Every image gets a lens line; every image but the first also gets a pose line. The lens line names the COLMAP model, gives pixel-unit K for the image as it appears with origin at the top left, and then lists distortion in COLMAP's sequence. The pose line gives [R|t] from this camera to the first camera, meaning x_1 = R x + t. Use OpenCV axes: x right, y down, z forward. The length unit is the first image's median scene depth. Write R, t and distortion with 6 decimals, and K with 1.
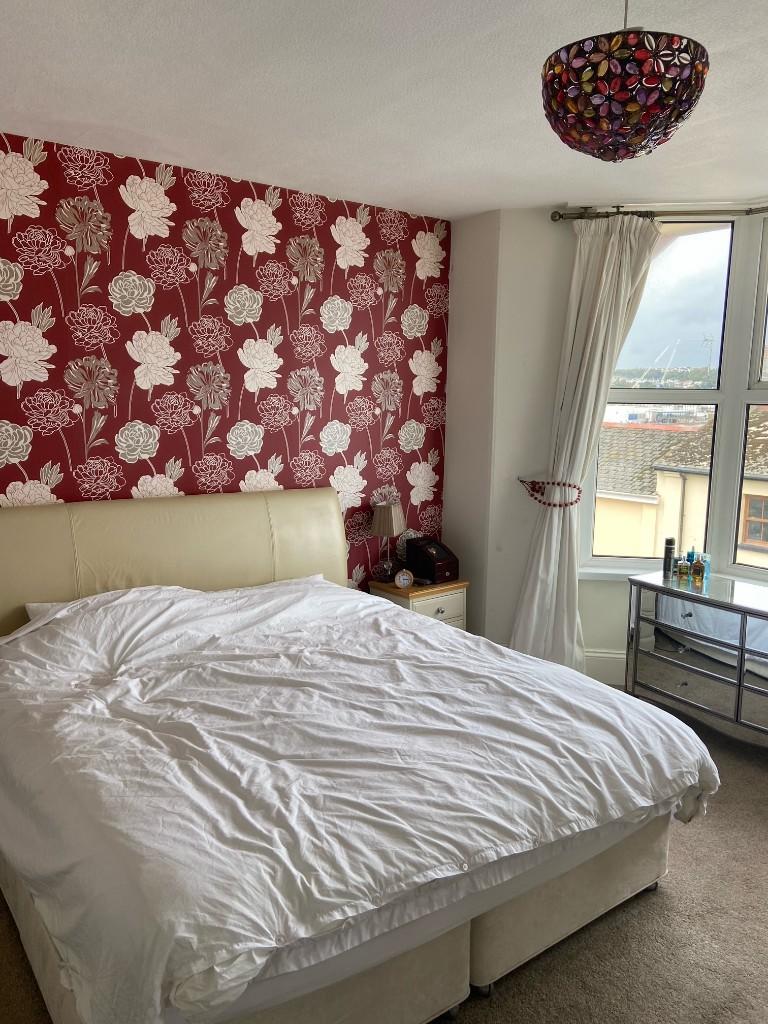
lens RADIAL K [[780.5, 0, 384.0], [0, 780.5, 512.0], [0, 0, 1]] dist [0.156336, -0.201665]
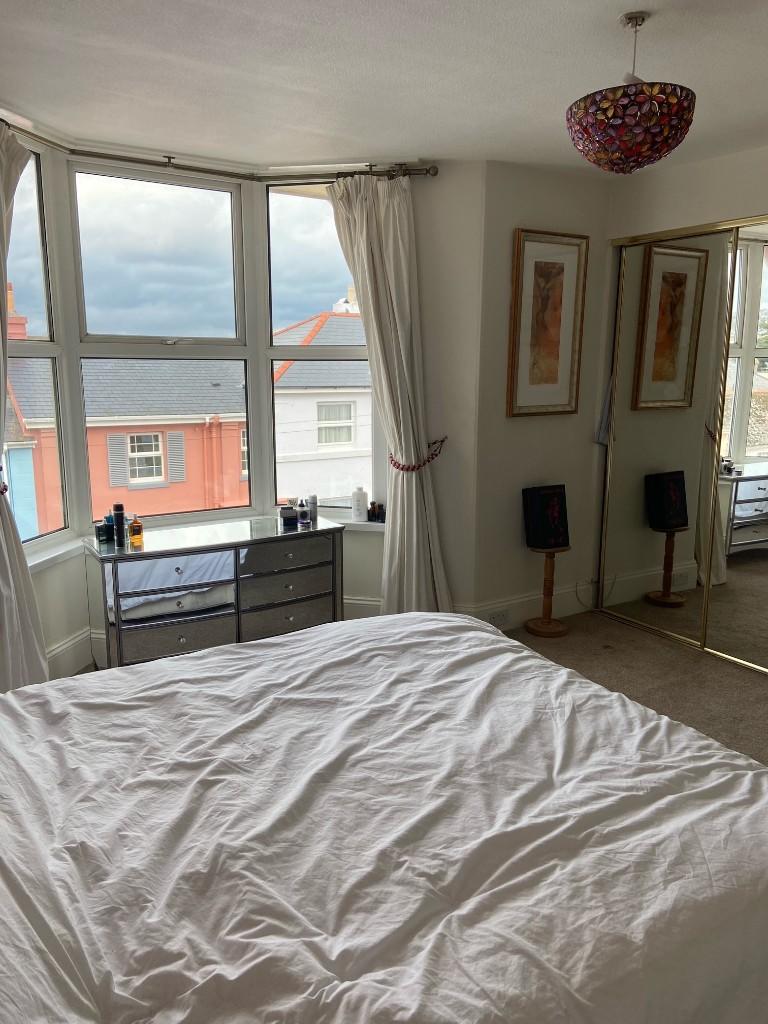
lens RADIAL K [[780.5, 0, 384.0], [0, 780.5, 512.0], [0, 0, 1]] dist [0.156336, -0.201665]
pose [[0.075446, -0.204055, 0.976048, -0.811661], [0.141476, 0.971126, 0.192090, -0.141145], [-0.987063, 0.123595, 0.102136, 0.927843]]
